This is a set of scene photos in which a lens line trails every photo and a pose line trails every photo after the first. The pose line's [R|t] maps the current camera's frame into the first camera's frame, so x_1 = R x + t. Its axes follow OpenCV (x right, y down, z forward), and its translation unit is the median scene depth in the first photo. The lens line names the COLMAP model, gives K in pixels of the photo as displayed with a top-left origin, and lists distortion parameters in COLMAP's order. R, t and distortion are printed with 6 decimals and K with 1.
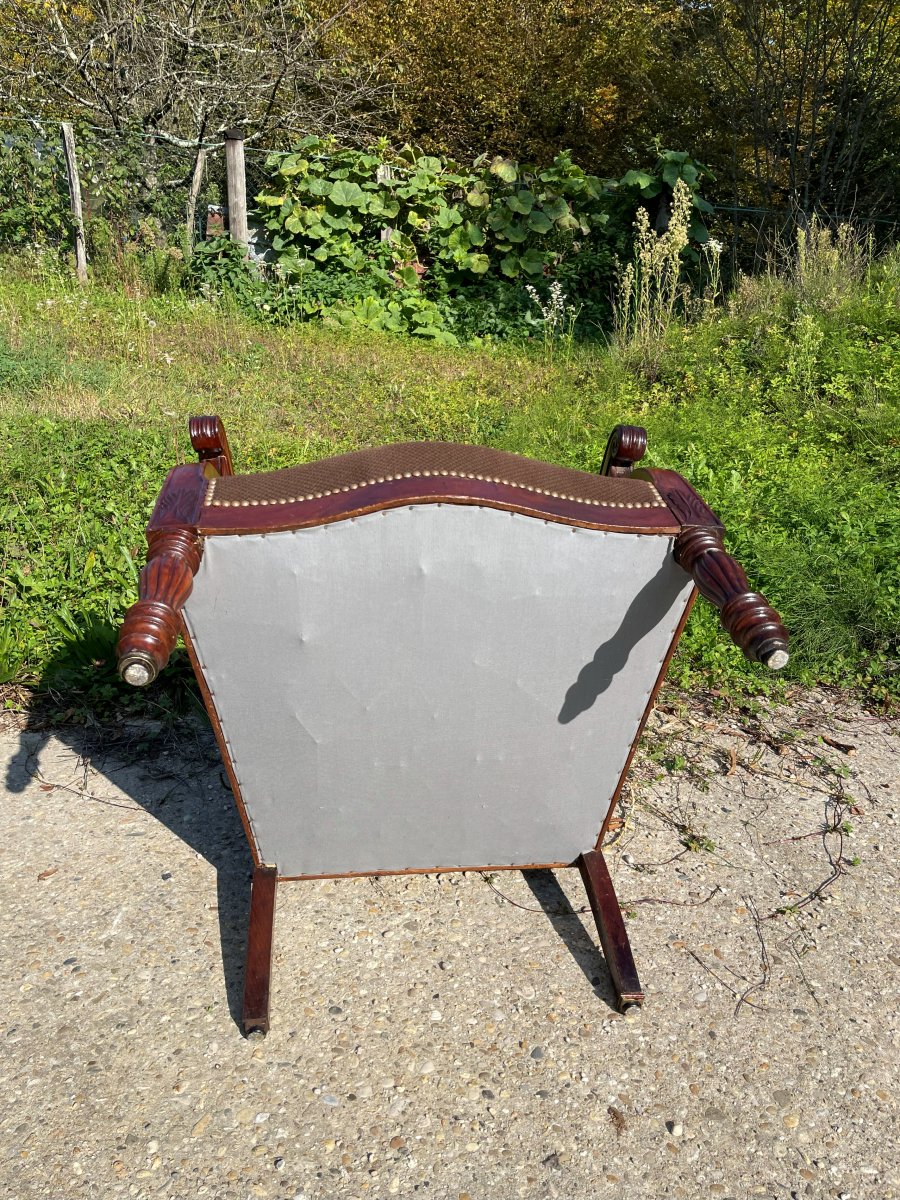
lens RADIAL K [[917.6, 0, 440.9], [0, 917.6, 618.0], [0, 0, 1]] dist [0.066901, -0.103185]
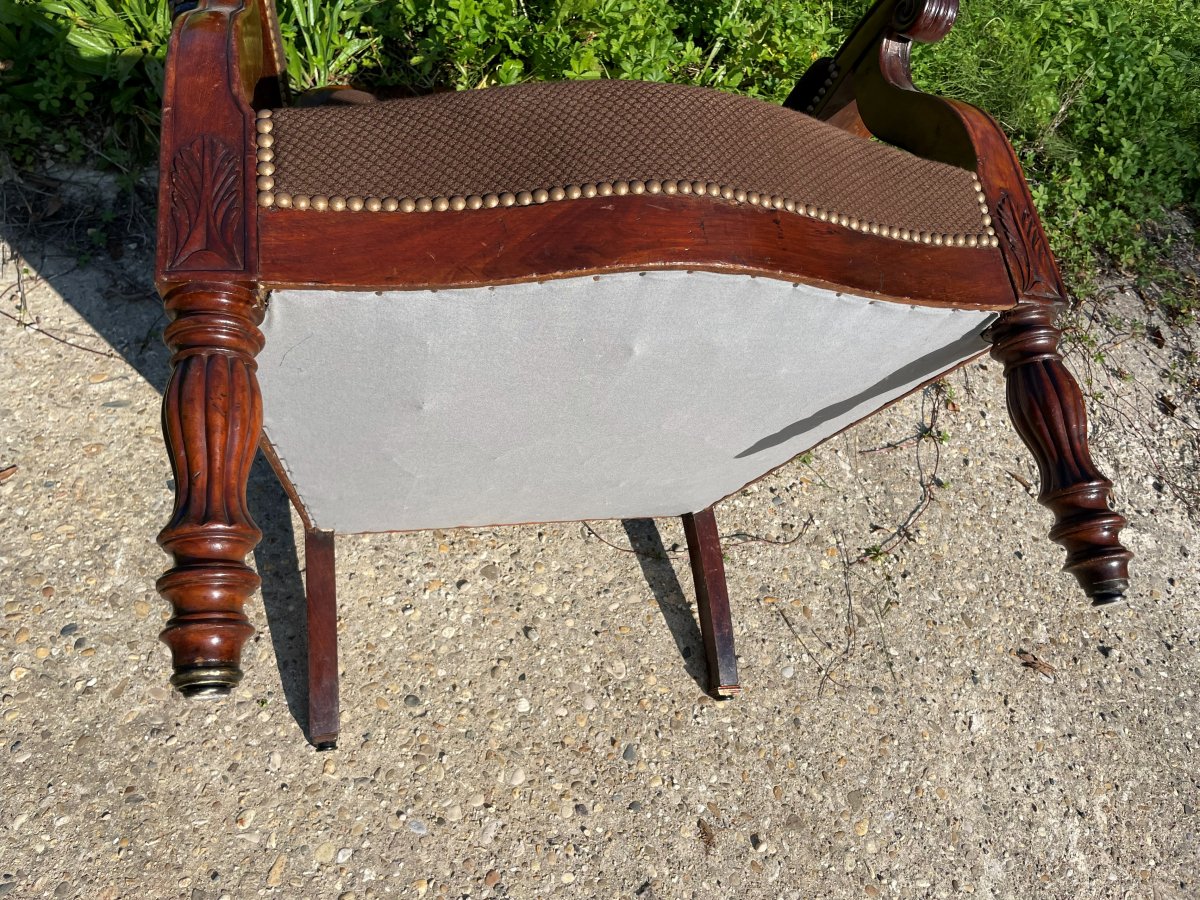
lens RADIAL K [[917.6, 0, 588.1], [0, 917.6, 458.5], [0, 0, 1]] dist [0.066901, -0.103185]
pose [[0.972139, 0.051639, 0.228648, -0.082174], [-0.176311, 0.803874, 0.568068, -0.149098], [-0.154470, -0.592554, 0.790581, 0.204588]]
